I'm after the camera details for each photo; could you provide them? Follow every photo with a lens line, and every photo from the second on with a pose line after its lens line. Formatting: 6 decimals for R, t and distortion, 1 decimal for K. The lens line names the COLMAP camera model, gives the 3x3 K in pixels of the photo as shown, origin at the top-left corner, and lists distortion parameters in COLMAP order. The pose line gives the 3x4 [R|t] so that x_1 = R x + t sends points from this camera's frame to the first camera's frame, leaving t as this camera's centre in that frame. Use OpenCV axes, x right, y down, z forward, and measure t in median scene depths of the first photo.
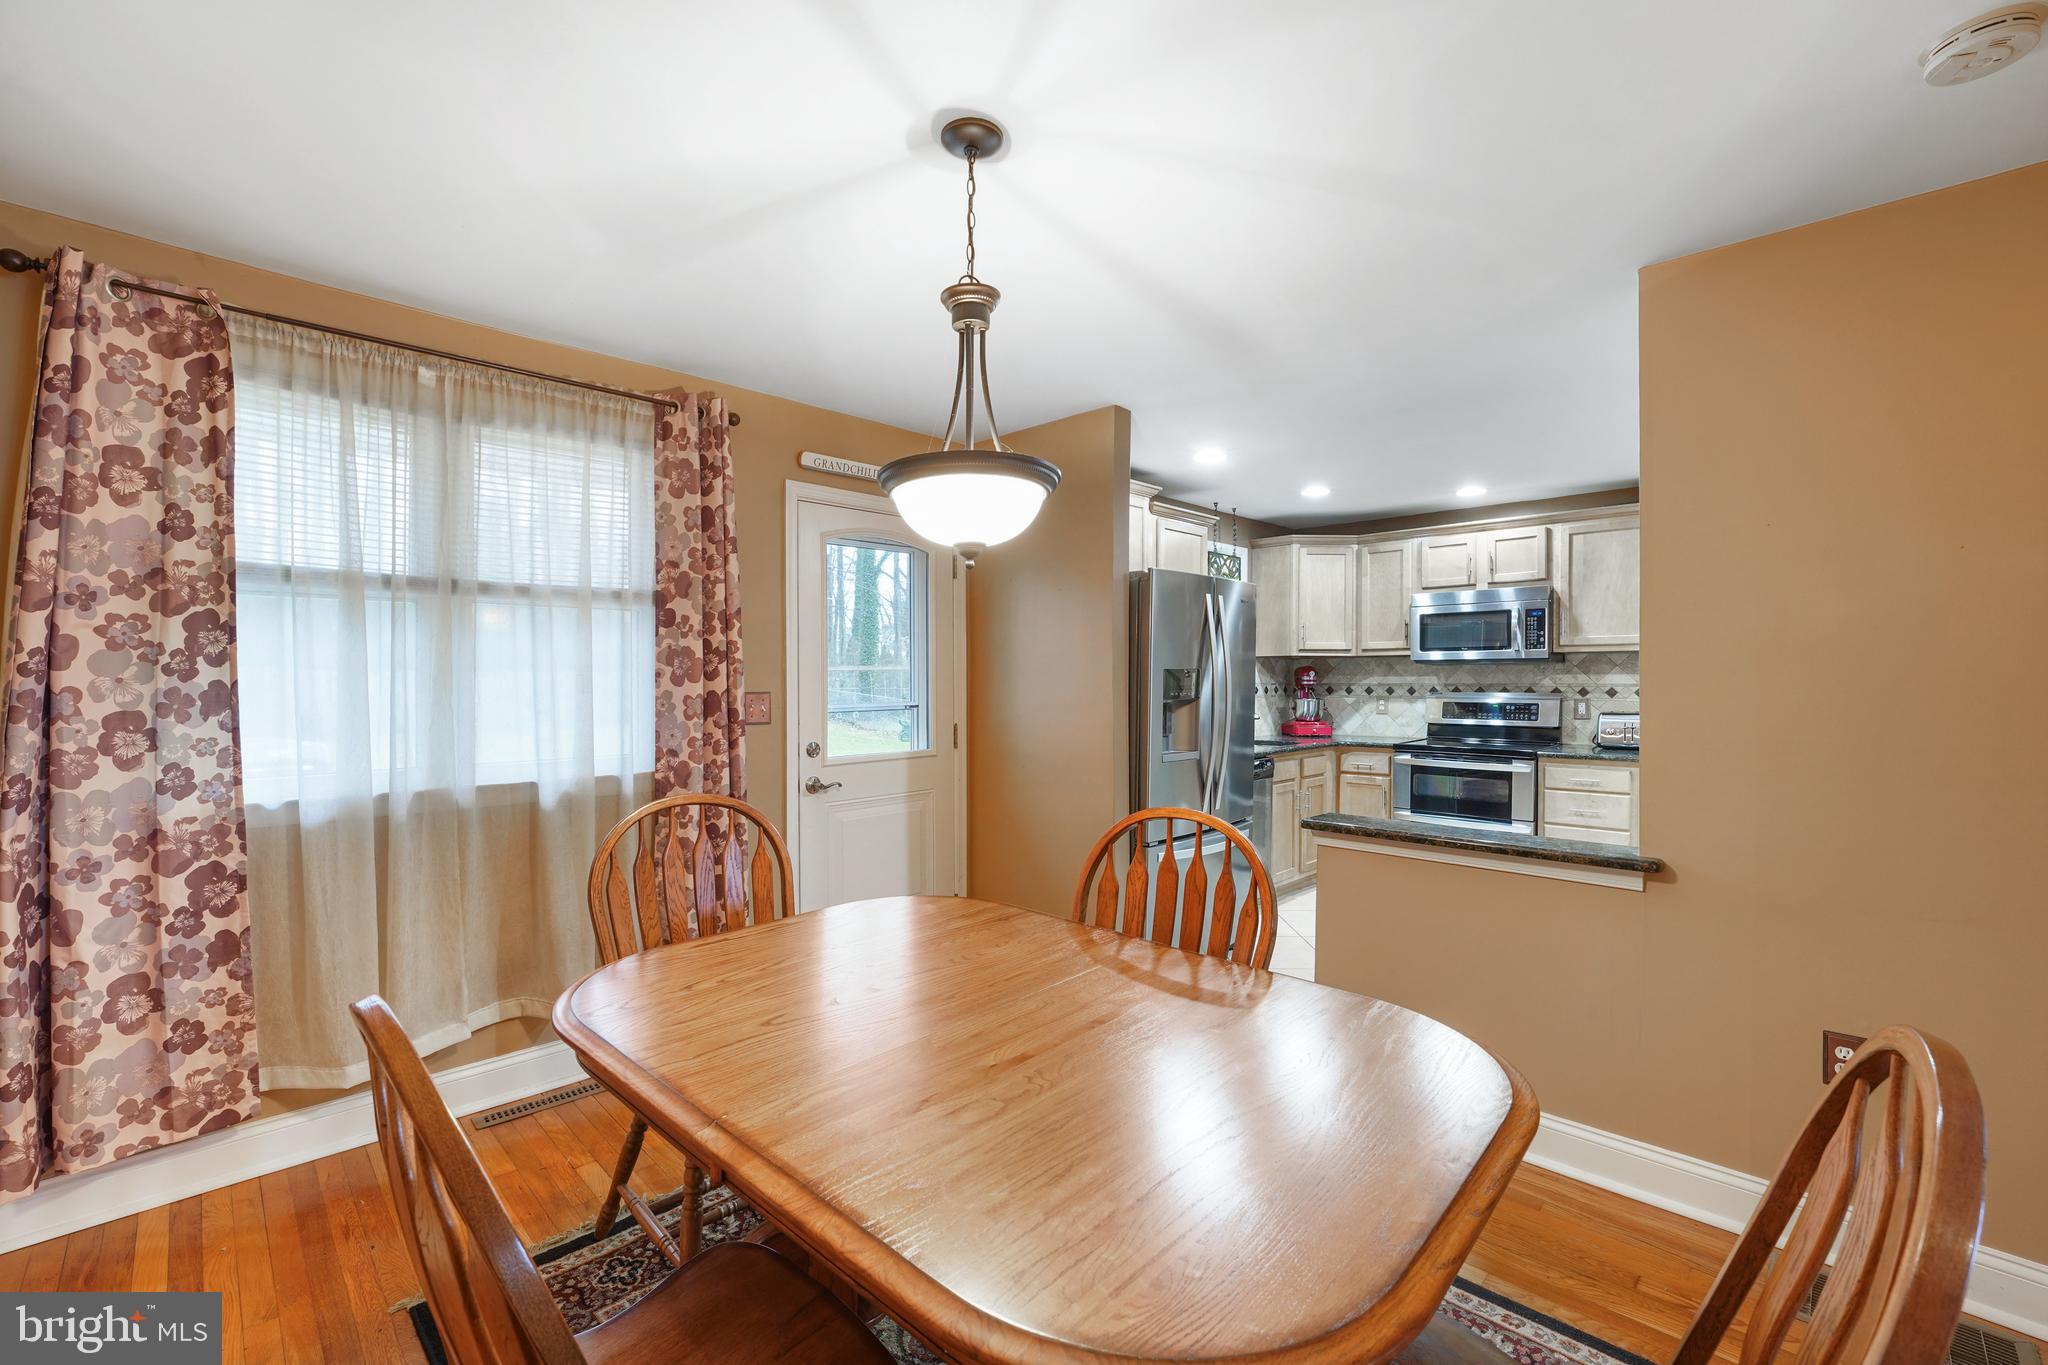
lens RADIAL K [[852.4, 0, 1029.5], [0, 852.4, 696.3], [0, 0, 1]] dist [0.010565, -0.000294]
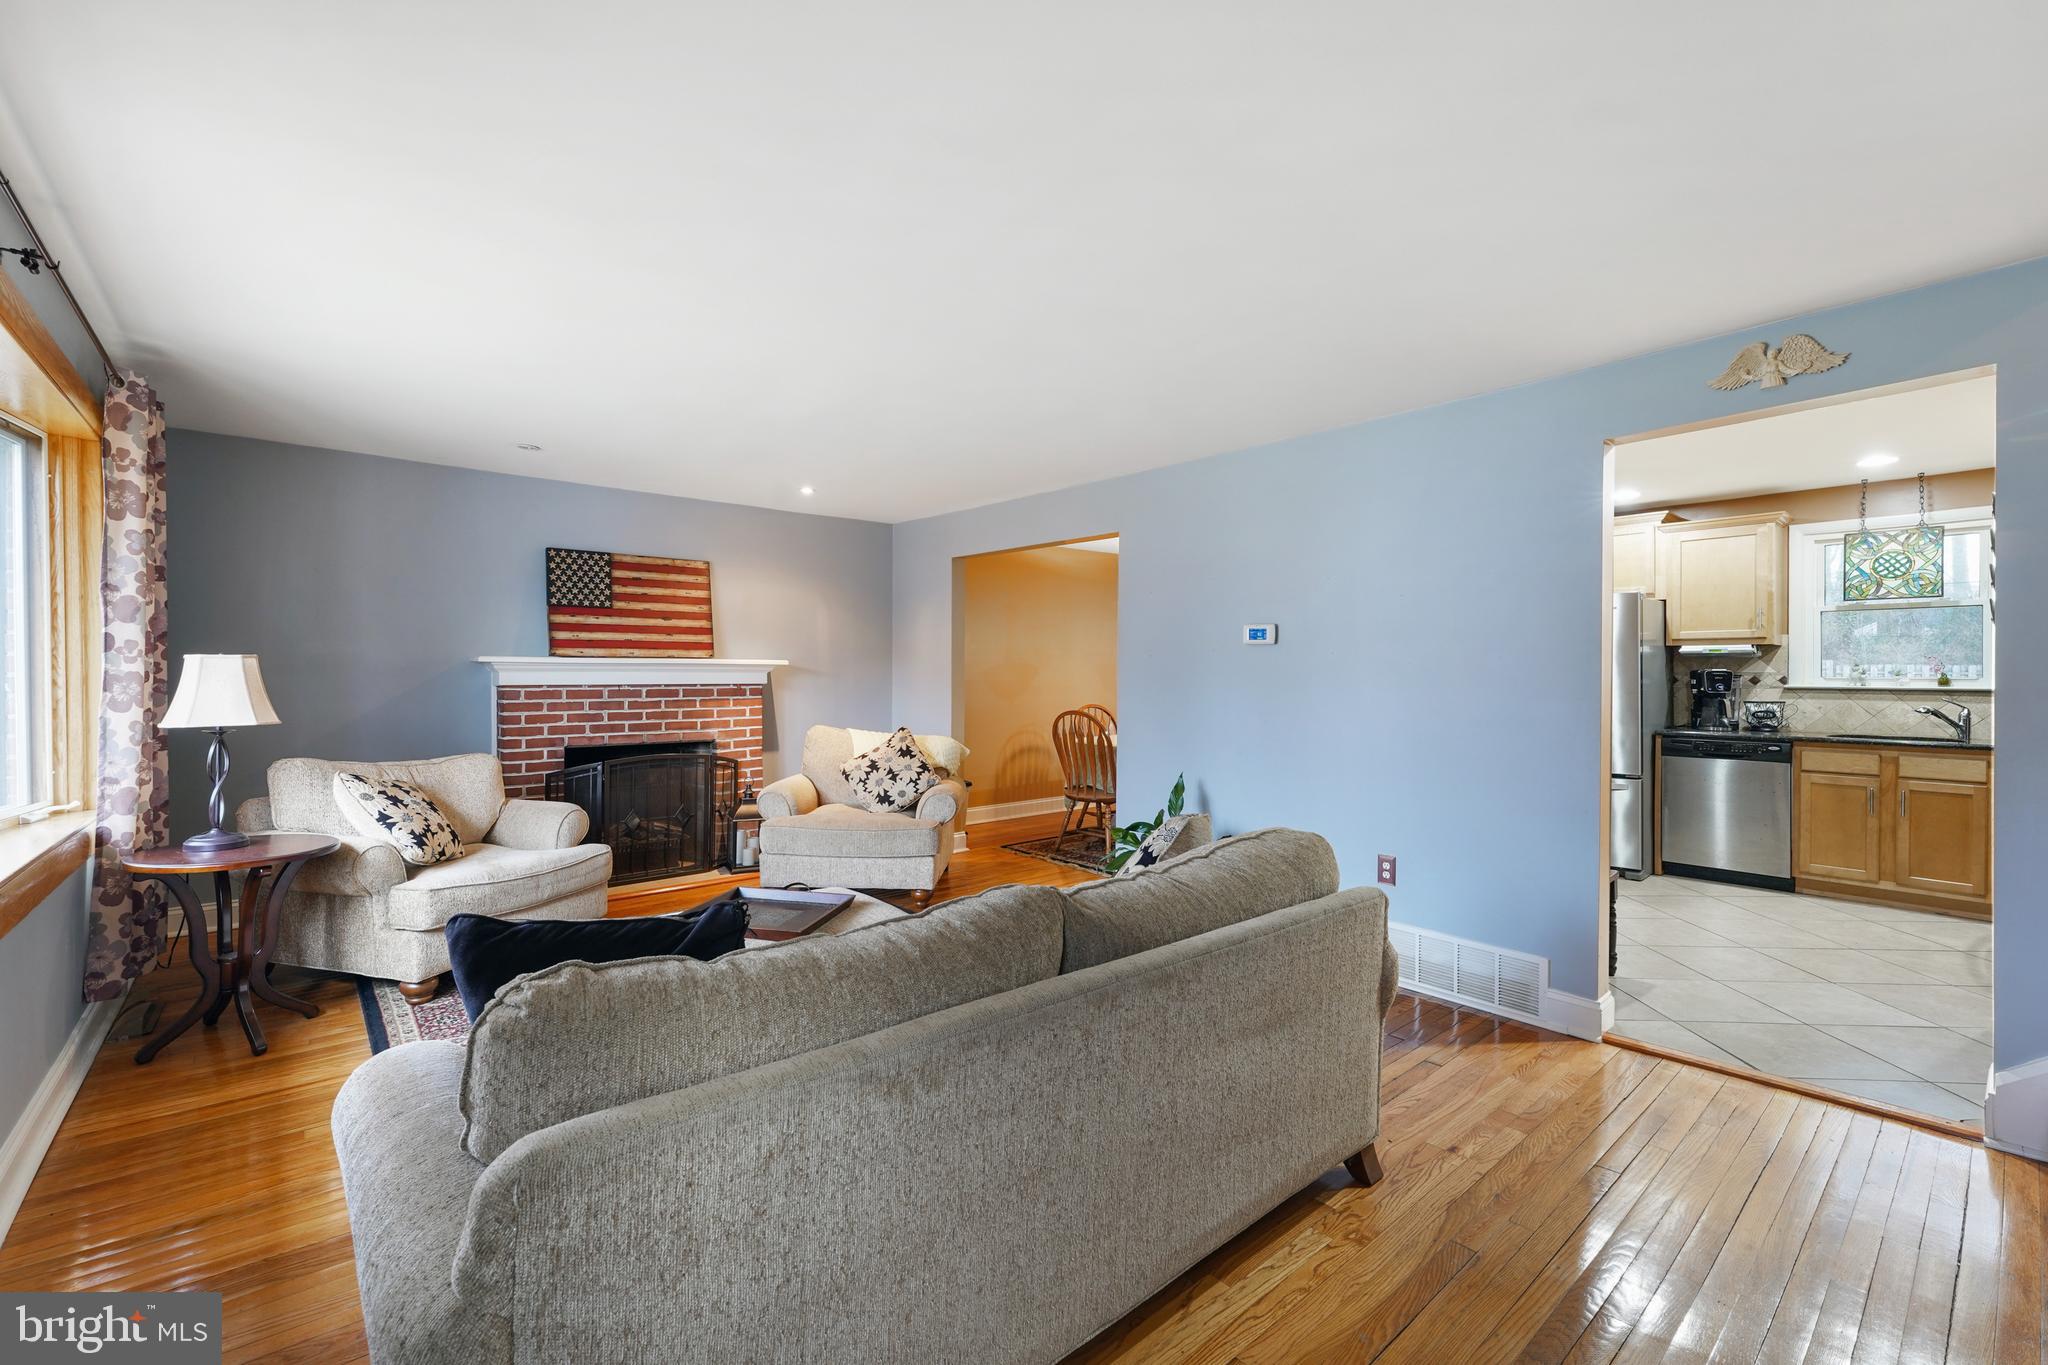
lens RADIAL K [[852.4, 0, 1023.9], [0, 852.4, 672.4], [0, 0, 1]] dist [0.010565, -0.000294]
pose [[-0.093529, 0.002335, -0.995614, 1.232199], [-0.023041, 0.999724, 0.004509, 0.002257], [0.995350, 0.023361, -0.093450, 0.170919]]
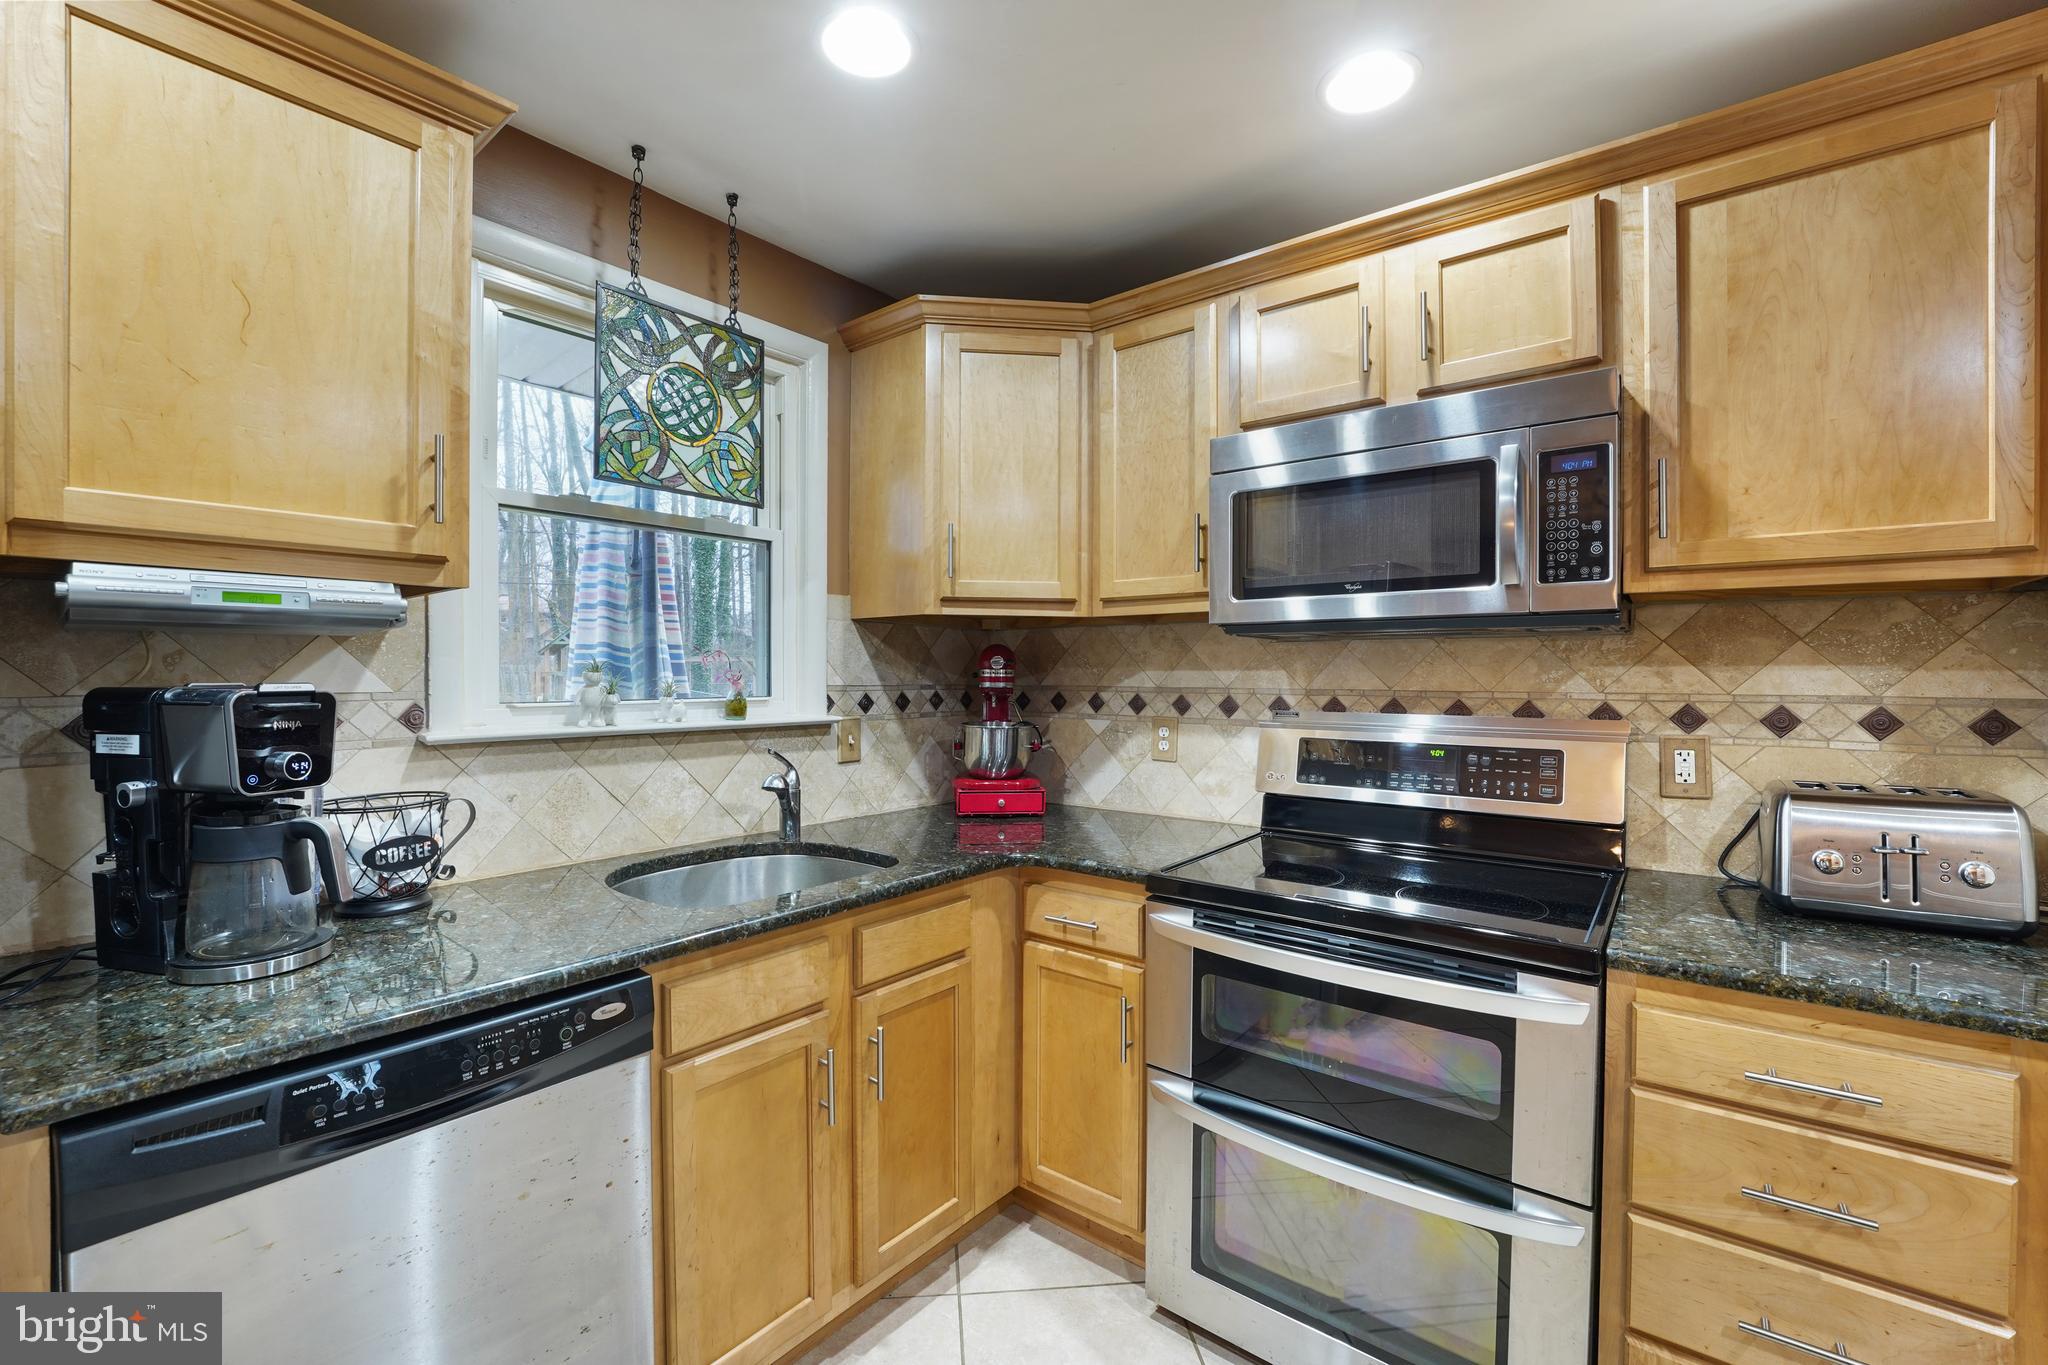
lens RADIAL K [[847.5, 0, 1014.7], [0, 847.5, 681.3], [0, 0, 1]] dist [-0.024763, 0.000686]
pose [[0.996200, 0.003455, 0.087027, 0.333524], [-0.002519, 0.999938, -0.010861, -0.014439], [-0.087059, 0.010601, 0.996147, 0.654454]]
